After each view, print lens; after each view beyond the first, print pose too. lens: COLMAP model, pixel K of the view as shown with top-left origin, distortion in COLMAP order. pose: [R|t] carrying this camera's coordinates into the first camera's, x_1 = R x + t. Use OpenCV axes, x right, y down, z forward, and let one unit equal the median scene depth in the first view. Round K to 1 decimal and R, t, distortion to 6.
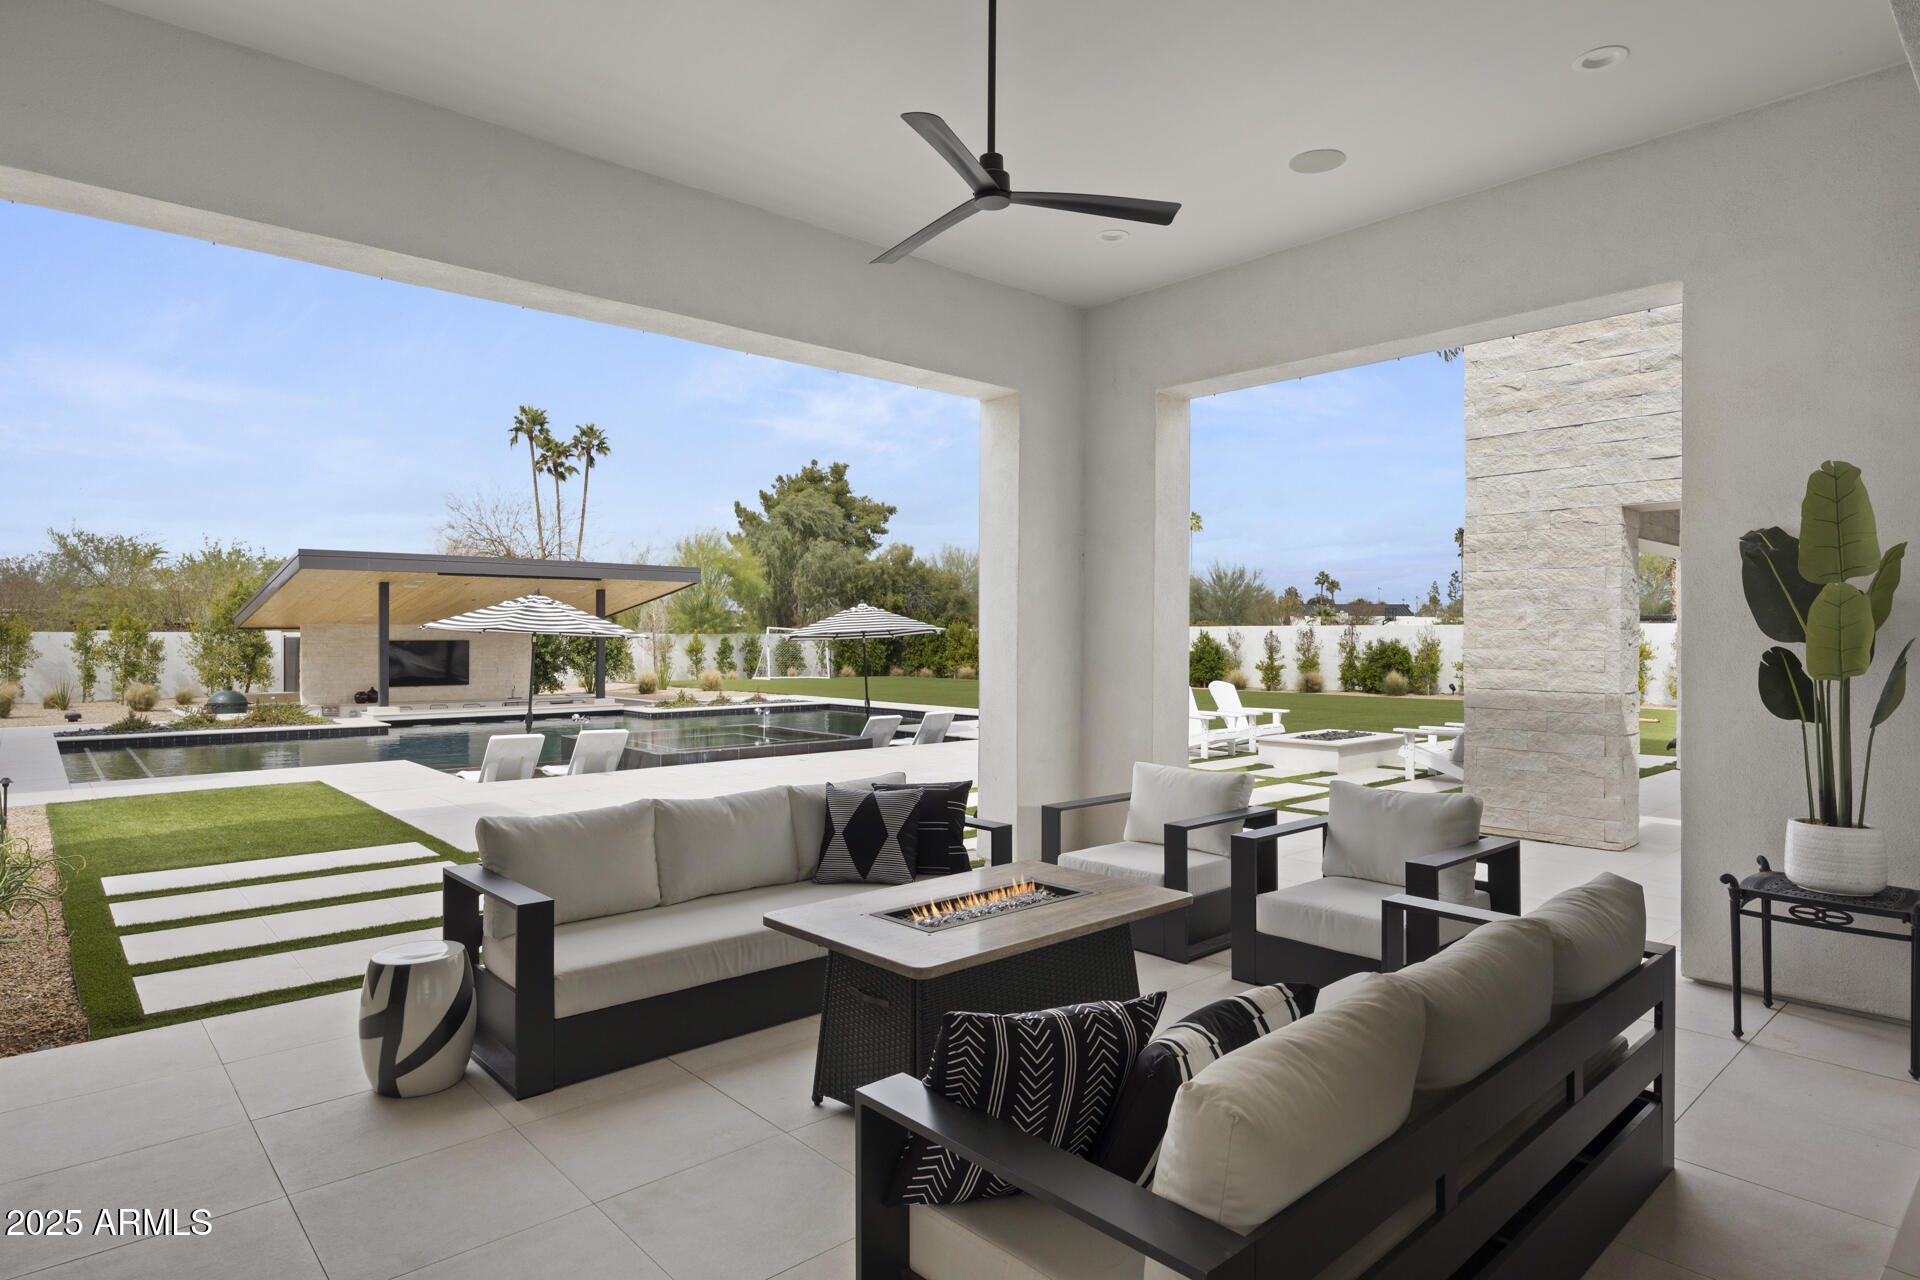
lens RADIAL K [[1034.1, 0, 961.1], [0, 1034.1, 640.9], [0, 0, 1]] dist [-0.000346, -0.000452]
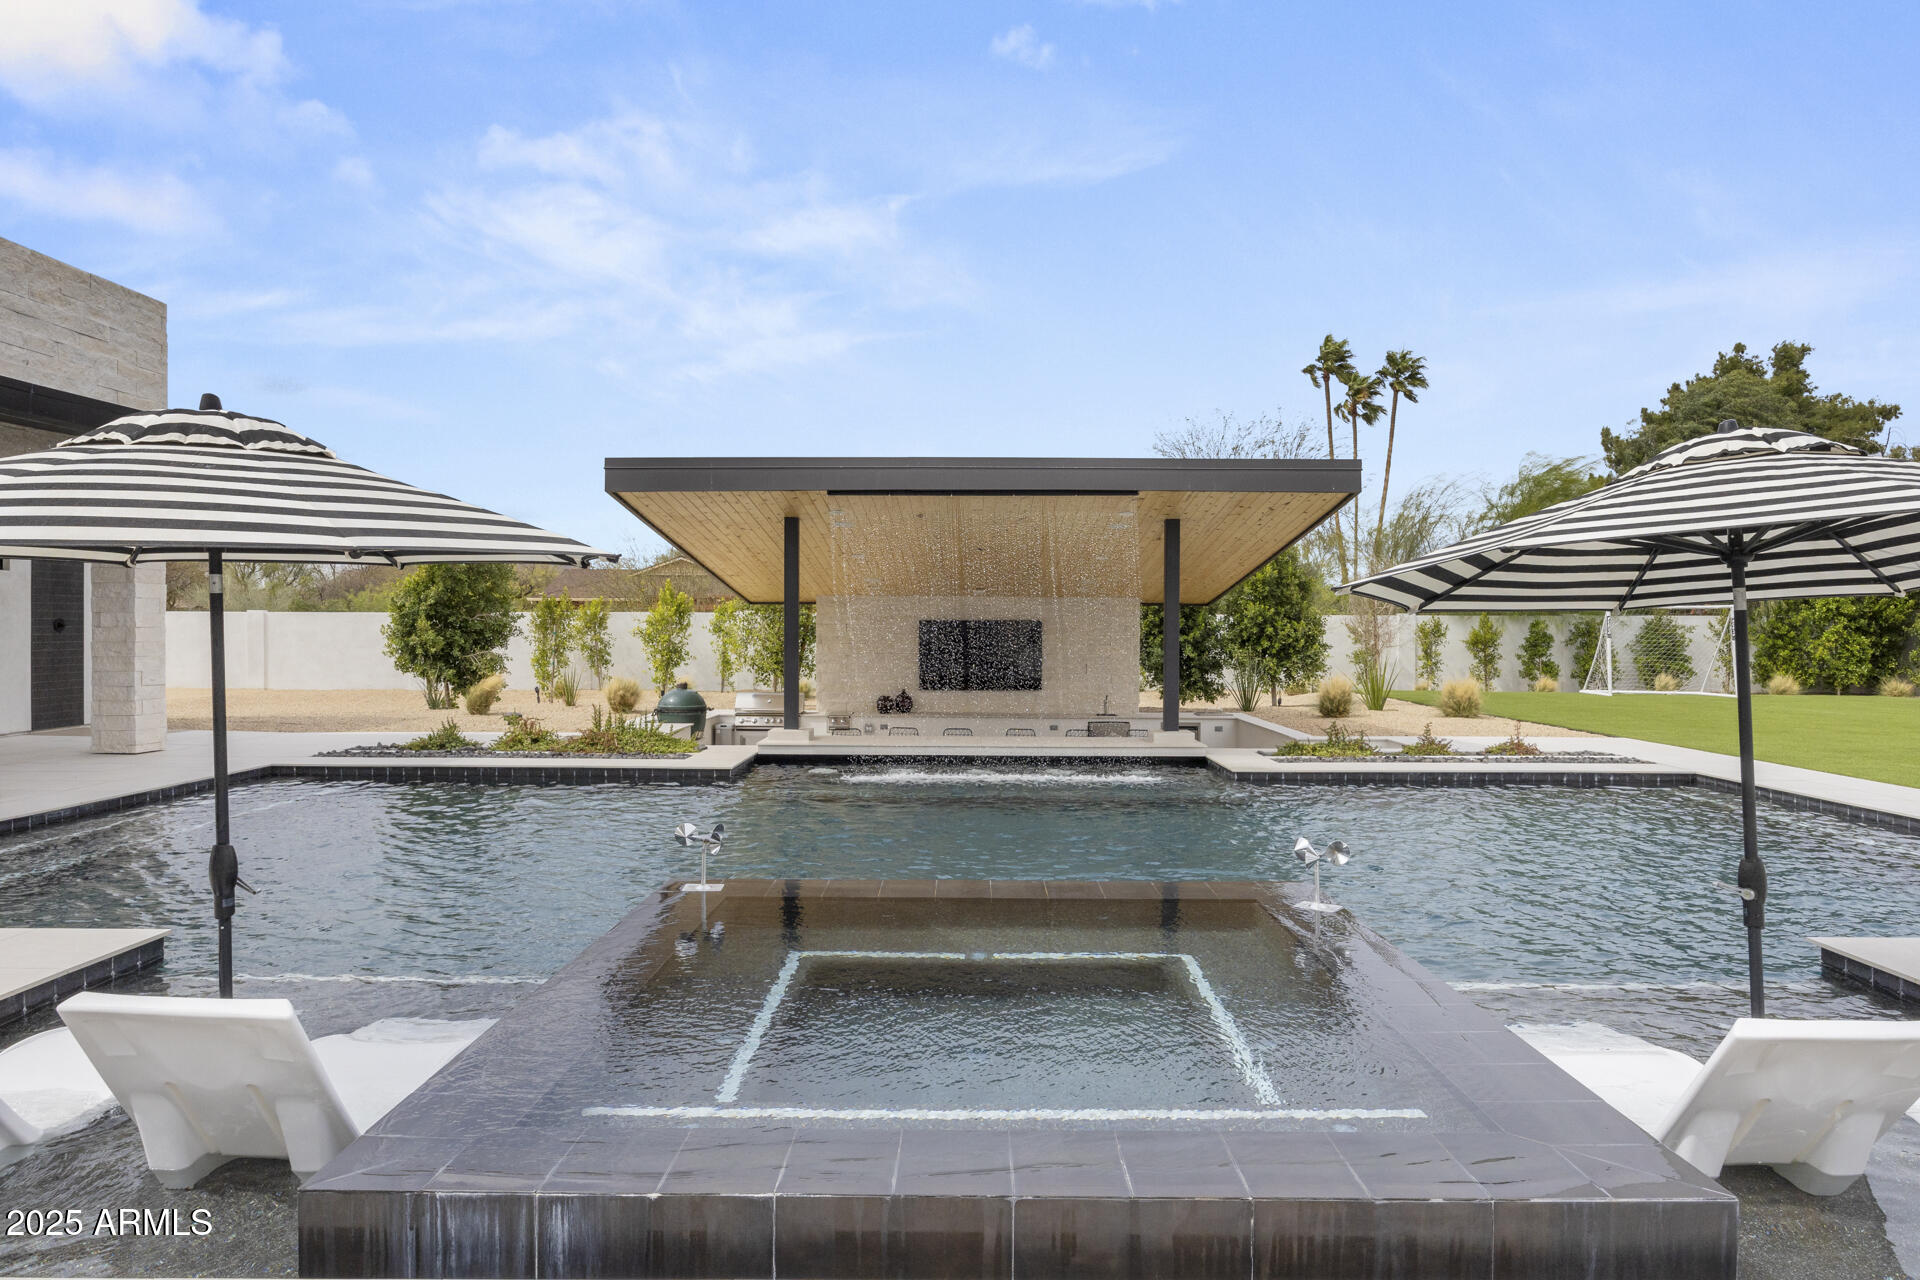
lens RADIAL K [[1179.9, 0, 970.5], [0, 1179.9, 653.9], [0, 0, 1]] dist [-0.014177, -0.003251]
pose [[0.743140, 0.018508, -0.668880, -0.017488], [-0.005457, 0.999752, 0.021600, 0.002759], [0.669113, -0.012401, 0.743057, 0.277321]]
